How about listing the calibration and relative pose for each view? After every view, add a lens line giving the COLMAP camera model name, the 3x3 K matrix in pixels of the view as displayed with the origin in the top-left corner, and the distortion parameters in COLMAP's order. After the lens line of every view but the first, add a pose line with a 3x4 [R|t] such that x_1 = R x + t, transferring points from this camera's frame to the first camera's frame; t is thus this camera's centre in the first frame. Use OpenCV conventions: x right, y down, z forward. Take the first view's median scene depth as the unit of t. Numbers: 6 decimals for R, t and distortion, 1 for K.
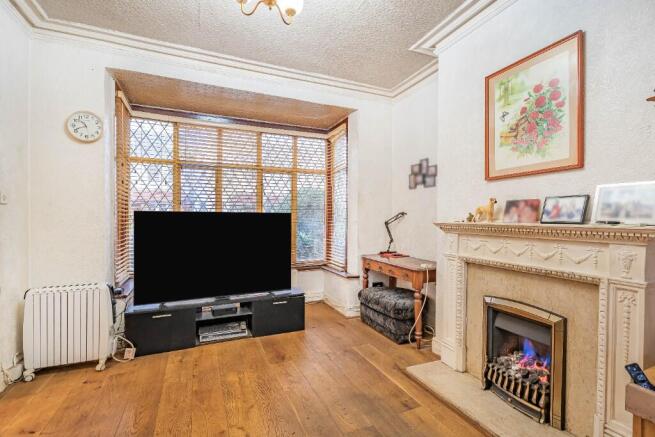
lens RADIAL K [[300.7, 0, 324.2], [0, 300.7, 220.0], [0, 0, 1]] dist [-0.001994, 0.000394]
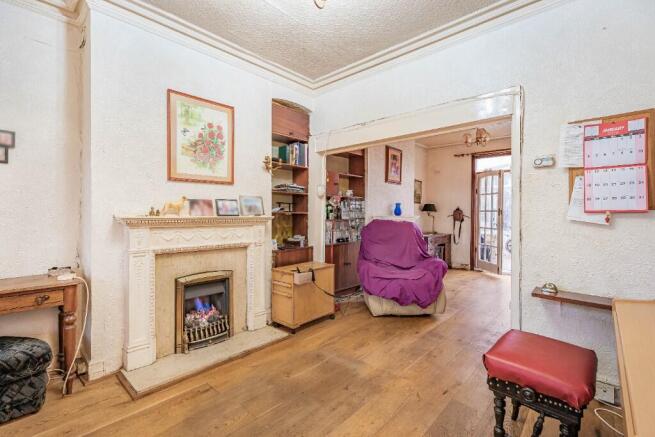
lens RADIAL K [[300.7, 0, 320.6], [0, 300.7, 218.0], [0, 0, 1]] dist [-0.001994, 0.000394]
pose [[-0.403594, -0.021910, 0.914676, -0.685233], [0.003788, 0.999665, 0.025618, -0.012023], [-0.914930, 0.013803, -0.403376, 0.857526]]
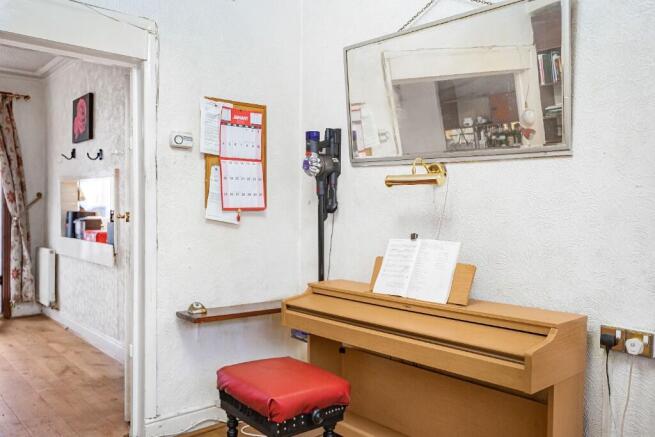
lens RADIAL K [[534.9, 0, 327.7], [0, 534.9, 220.5], [0, 0, 1]] dist [-0.011969, -0.006956]
pose [[-0.948826, -0.009237, -0.315665, -0.074651], [-0.018319, 0.999499, 0.025816, -0.015061], [0.315268, 0.030277, -0.948520, 1.102772]]
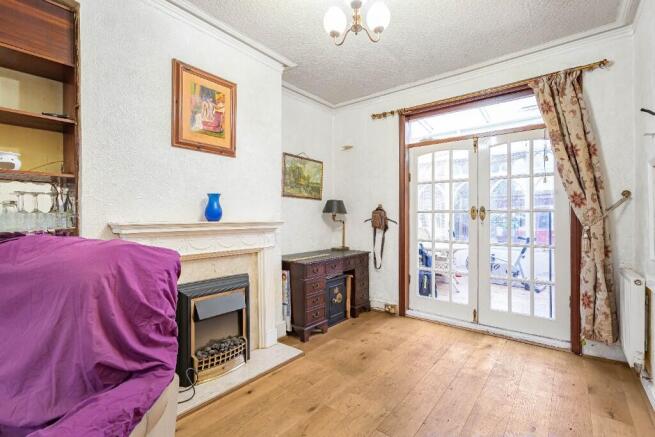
lens RADIAL K [[300.7, 0, 328.3], [0, 300.7, 219.6], [0, 0, 1]] dist [-0.001994, 0.000394]
pose [[-0.476791, -0.007541, 0.878985, 0.019901], [0.013138, 0.999790, 0.015704, 0.010770], [-0.878919, 0.019036, -0.476592, -0.348908]]
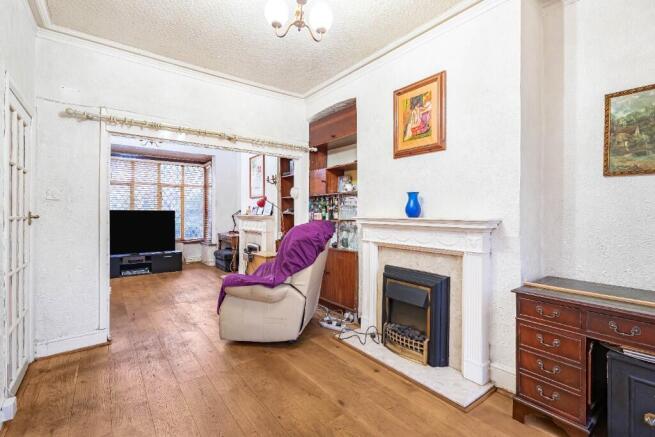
lens RADIAL K [[300.7, 0, 328.9], [0, 300.7, 216.7], [0, 0, 1]] dist [-0.001994, 0.000394]
pose [[0.970536, -0.003126, 0.240936, 0.496440], [0.003170, 0.999995, 0.000204, 0.022316], [-0.240936, 0.000566, 0.970541, -1.429920]]
